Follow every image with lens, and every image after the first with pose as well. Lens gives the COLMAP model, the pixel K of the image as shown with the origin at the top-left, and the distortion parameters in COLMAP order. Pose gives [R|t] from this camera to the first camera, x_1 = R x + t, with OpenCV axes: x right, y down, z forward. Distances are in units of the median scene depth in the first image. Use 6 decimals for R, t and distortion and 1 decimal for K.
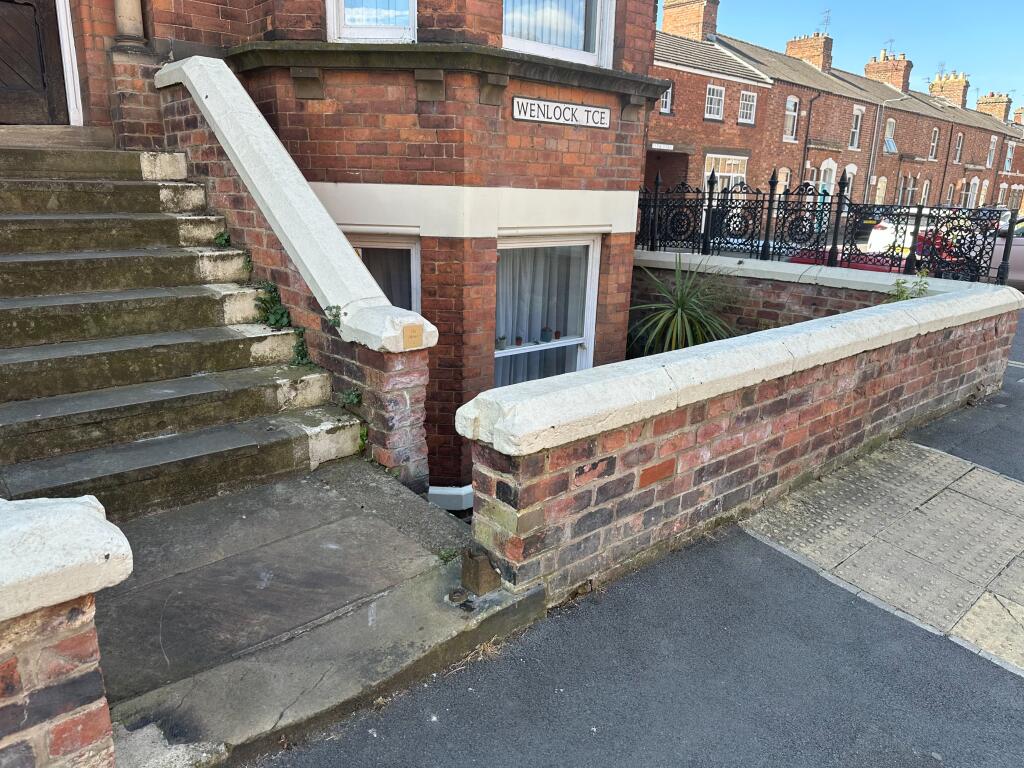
lens RADIAL K [[712.9, 0, 509.5], [0, 712.9, 383.7], [0, 0, 1]] dist [-0.001790, -0.009232]
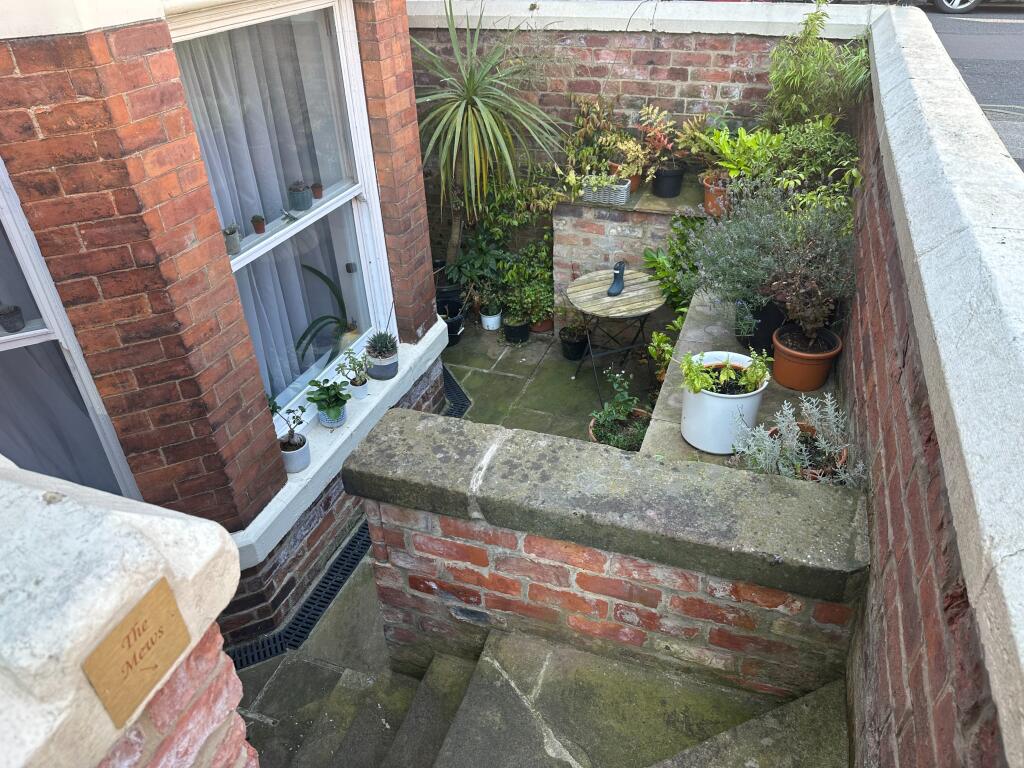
lens RADIAL K [[712.9, 0, 513.0], [0, 712.9, 382.7], [0, 0, 1]] dist [-0.001790, -0.009232]
pose [[0.884650, -0.299097, 0.357682, -0.045699], [0.170191, 0.921347, 0.349508, -0.107236], [-0.434085, -0.248318, 0.865972, 0.448456]]
